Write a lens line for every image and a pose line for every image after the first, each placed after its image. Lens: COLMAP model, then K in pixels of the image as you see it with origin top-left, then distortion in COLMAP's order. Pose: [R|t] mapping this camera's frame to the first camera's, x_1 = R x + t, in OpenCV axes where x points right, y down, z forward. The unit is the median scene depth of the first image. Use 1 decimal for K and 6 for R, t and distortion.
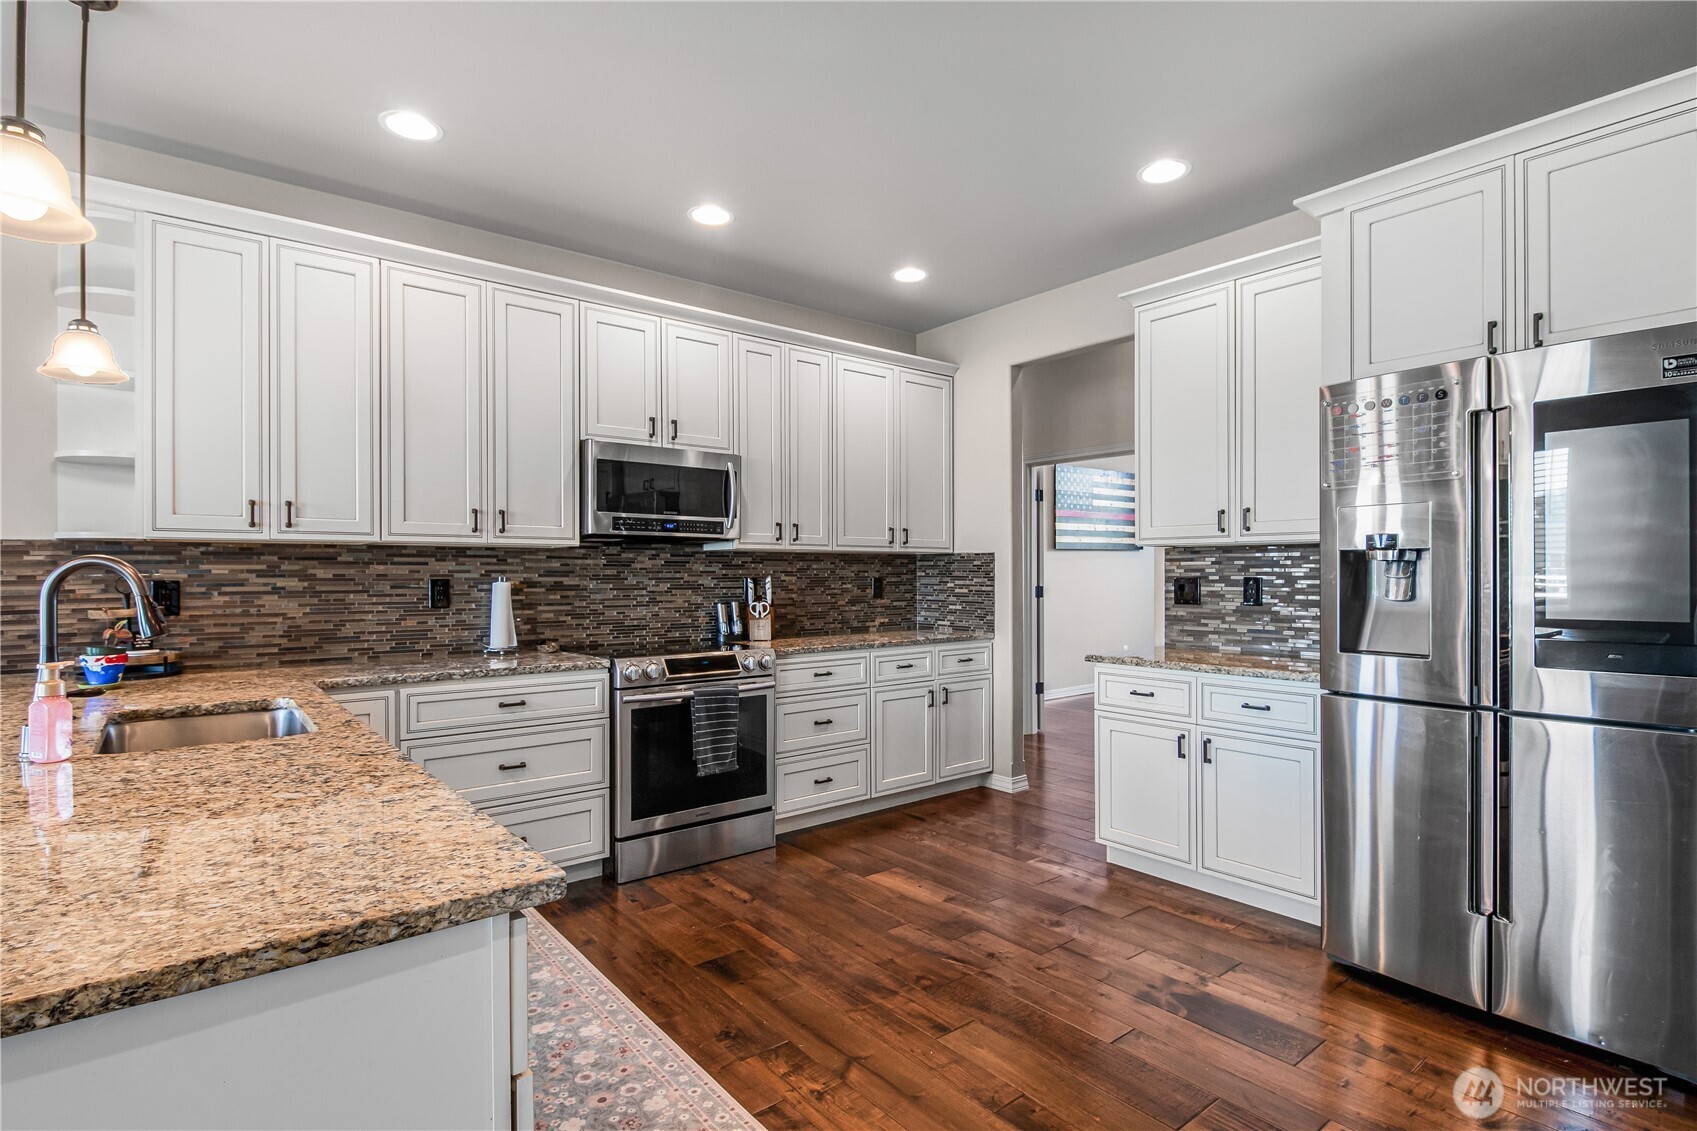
lens RADIAL K [[838.6, 0, 855.3], [0, 838.6, 568.5], [0, 0, 1]] dist [0.006440, -0.000311]
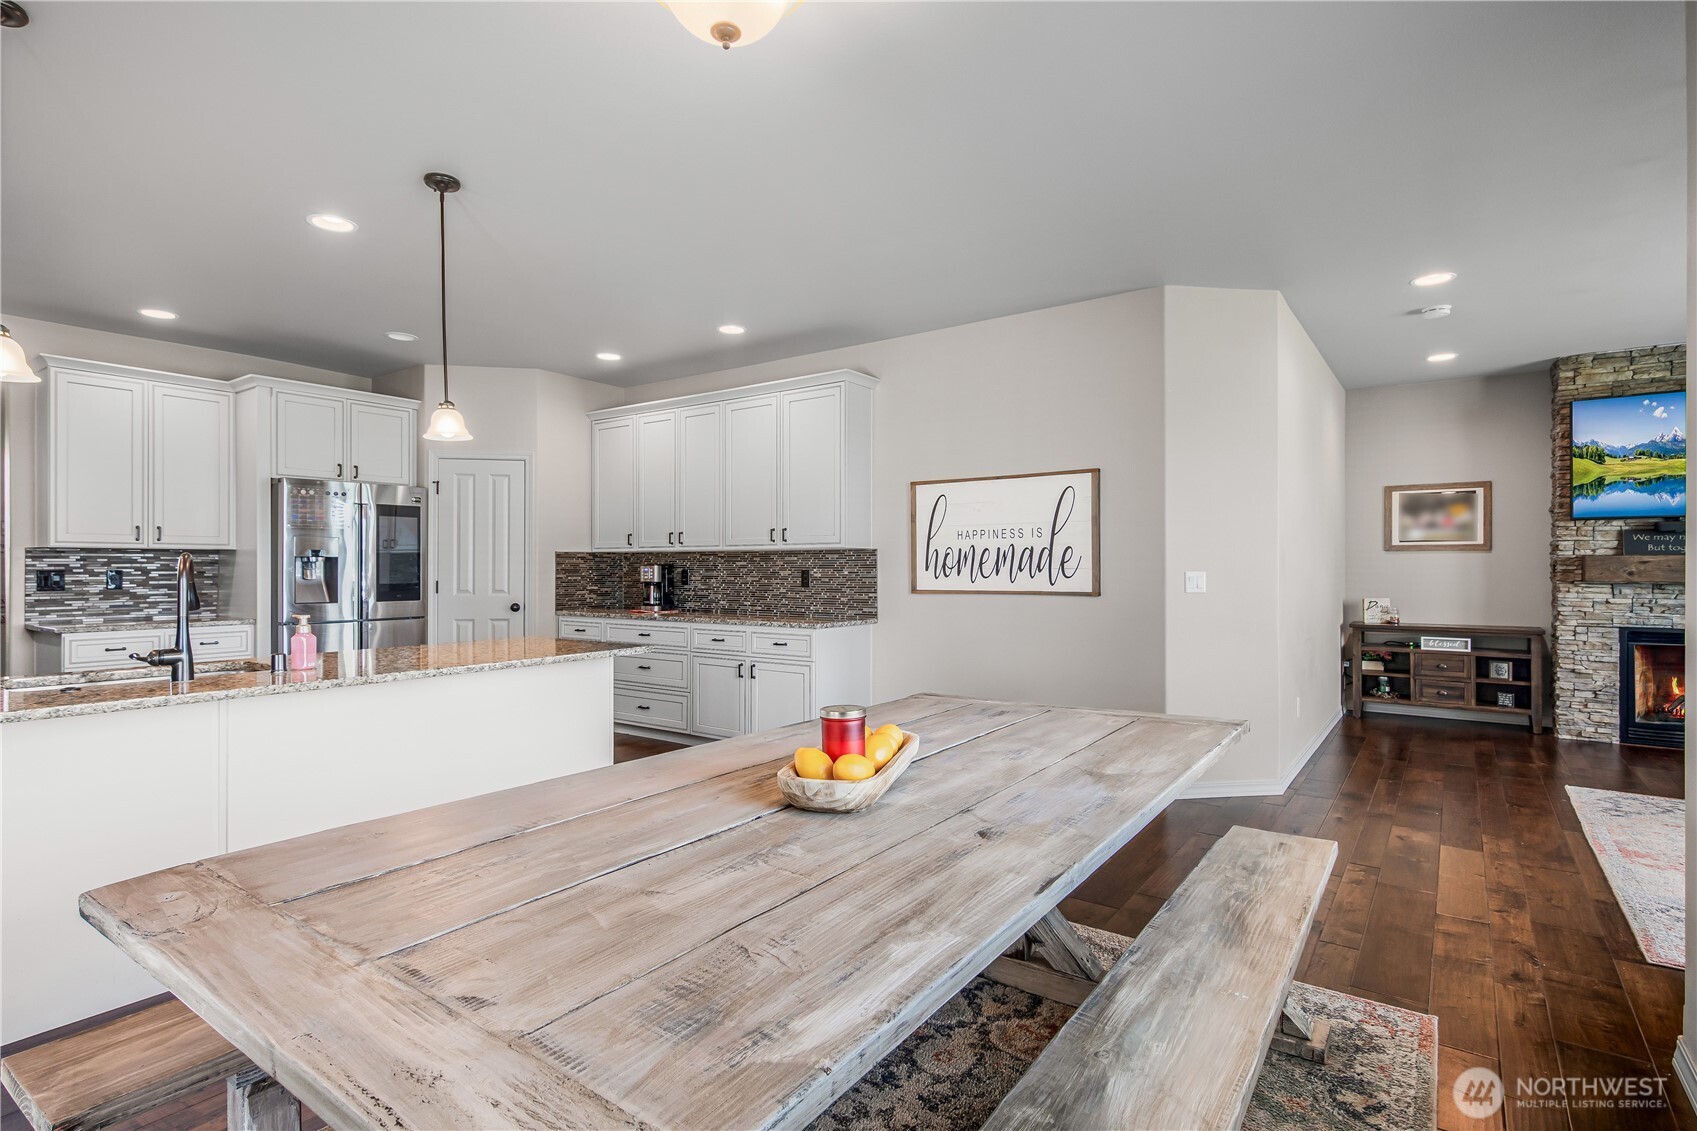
lens RADIAL K [[838.8, 0, 848.5], [0, 838.8, 565.5], [0, 0, 1]] dist [0.009828, -0.000396]
pose [[-0.258515, 0.004237, 0.965998, -1.309912], [-0.004488, 0.999974, -0.005587, 0.004945], [-0.965997, -0.005779, -0.258490, 0.133115]]
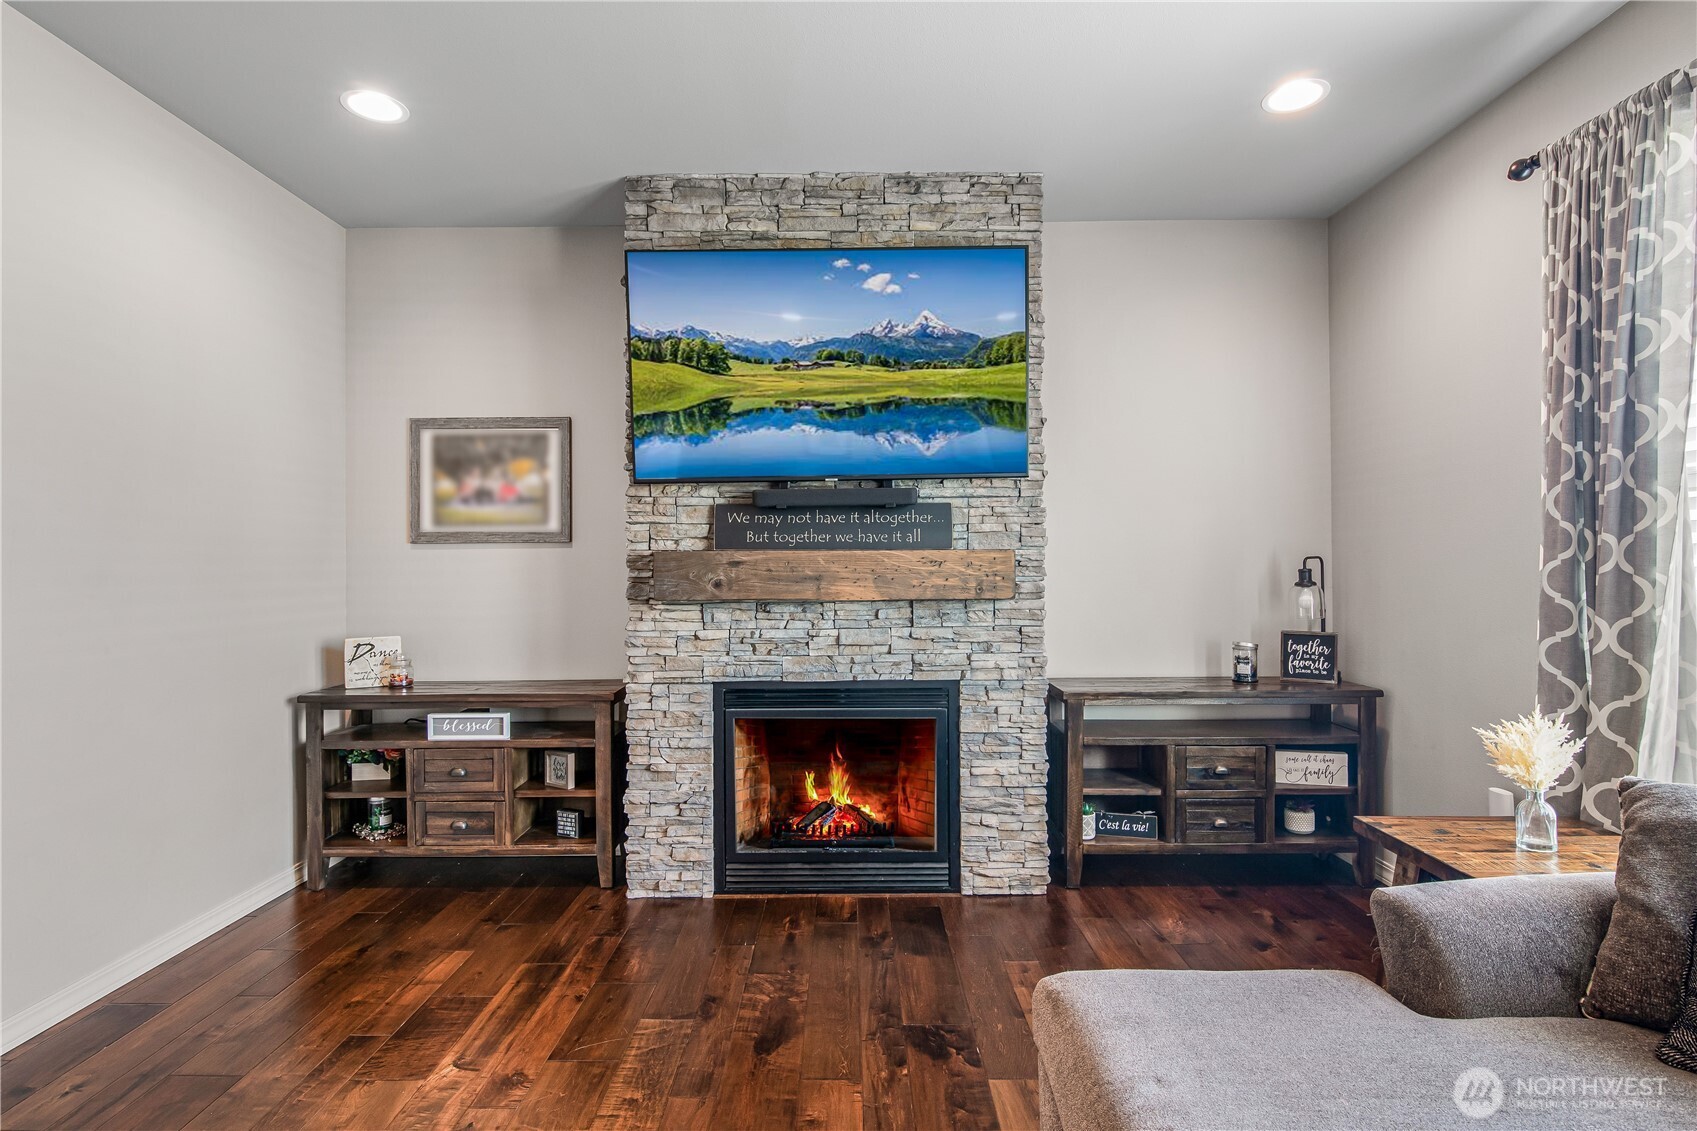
lens RADIAL K [[833.5, 0, 848.5], [0, 833.5, 565.5], [0, 0, 1]] dist [-0.000879, -0.001692]
pose [[-0.775464, 0.011260, 0.631291, -0.791251], [0.004073, 0.999909, -0.012831, -0.003140], [-0.631378, -0.007378, -0.775440, -1.118075]]
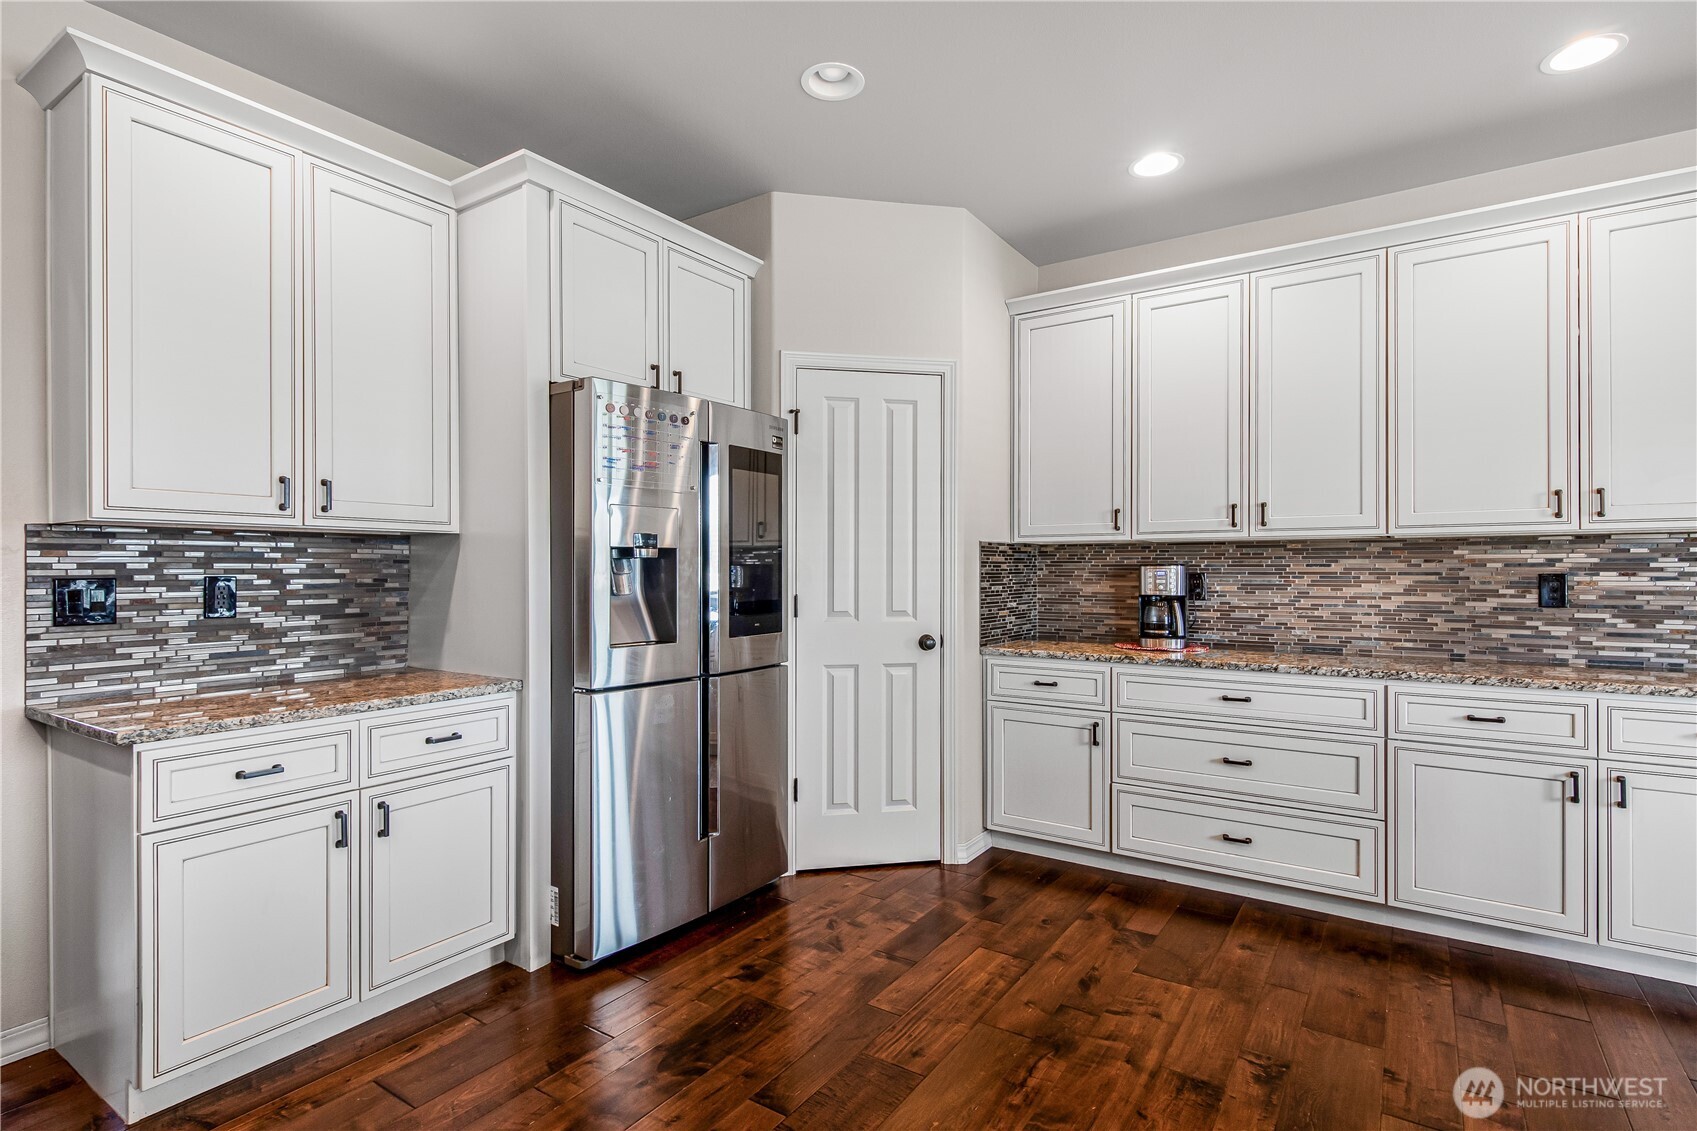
lens RADIAL K [[838.6, 0, 855.3], [0, 838.6, 568.5], [0, 0, 1]] dist [0.006440, -0.000311]
pose [[-0.296235, 0.003829, 0.955108, -0.328874], [-0.003050, 0.999983, -0.004955, 0.006007], [-0.955110, -0.004380, -0.296218, 0.713984]]
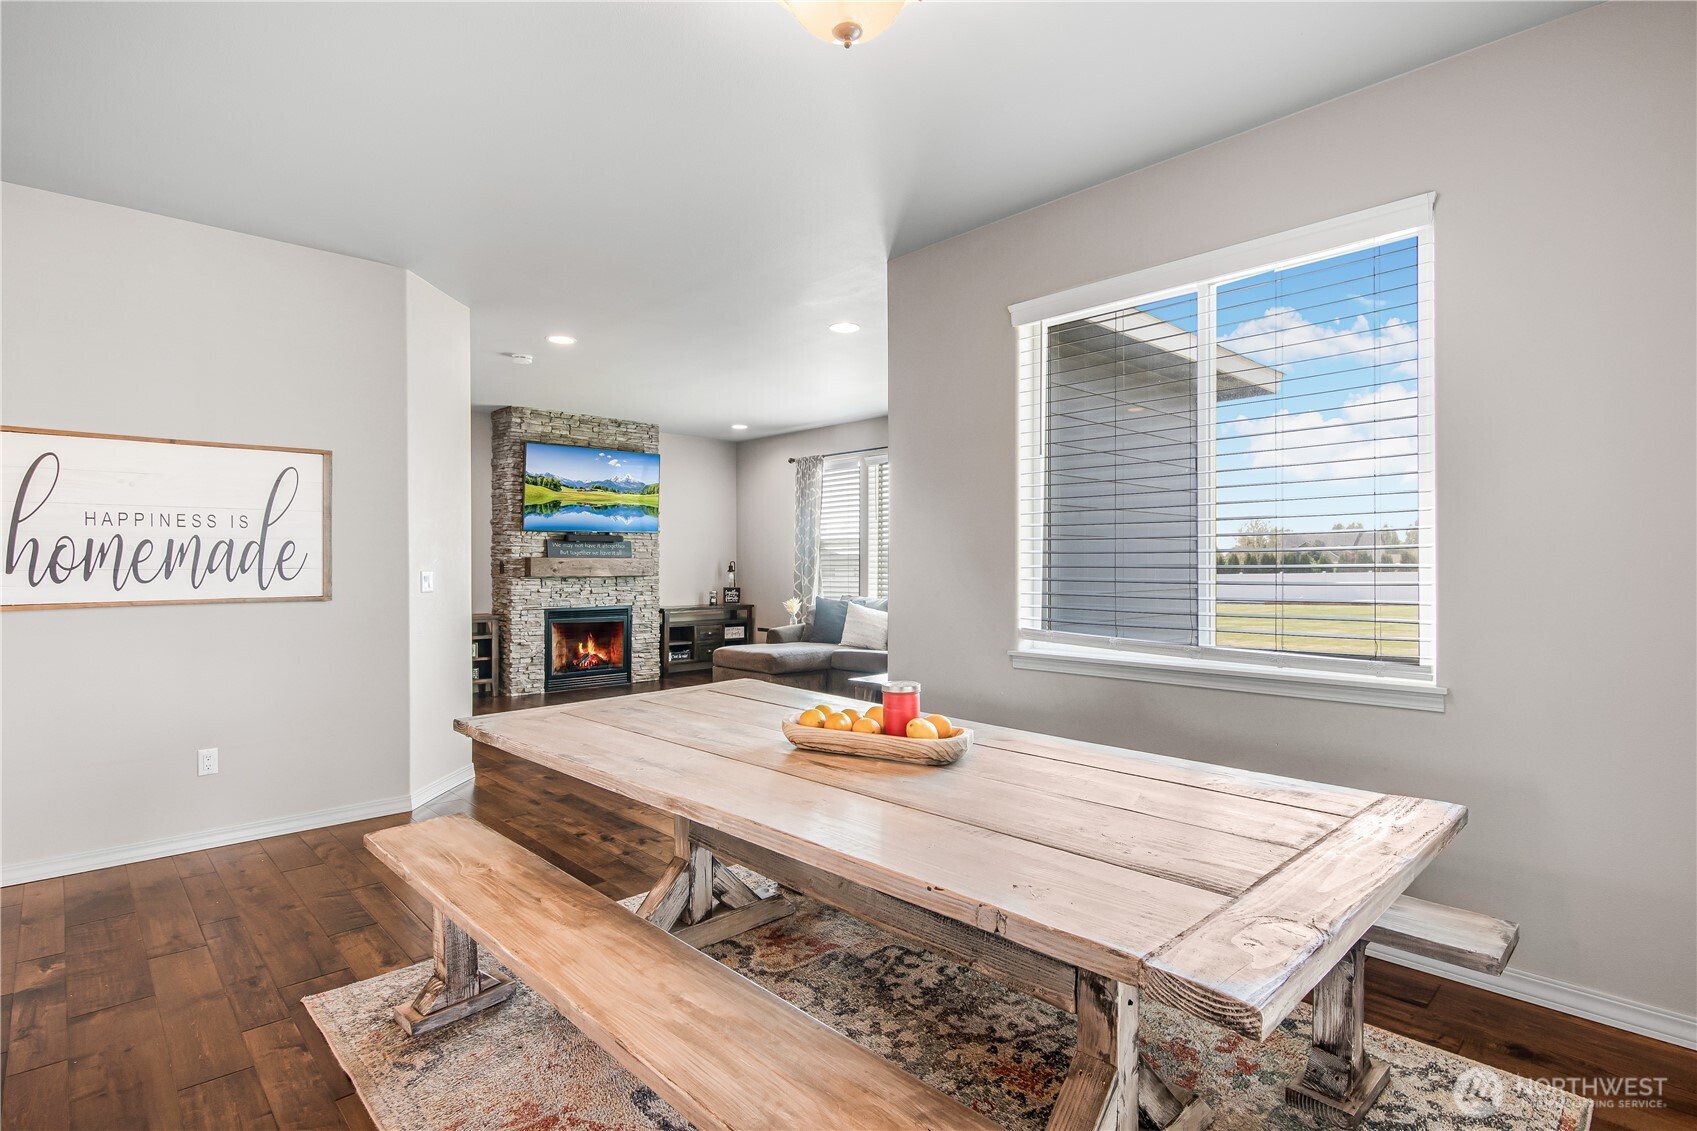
lens RADIAL K [[838.6, 0, 855.3], [0, 838.6, 568.5], [0, 0, 1]] dist [0.006440, -0.000311]
pose [[-0.995677, 0.004820, -0.092756, -0.747969], [0.004944, 0.999987, -0.001104, 0.005481], [0.092749, -0.001558, -0.995688, 0.587990]]
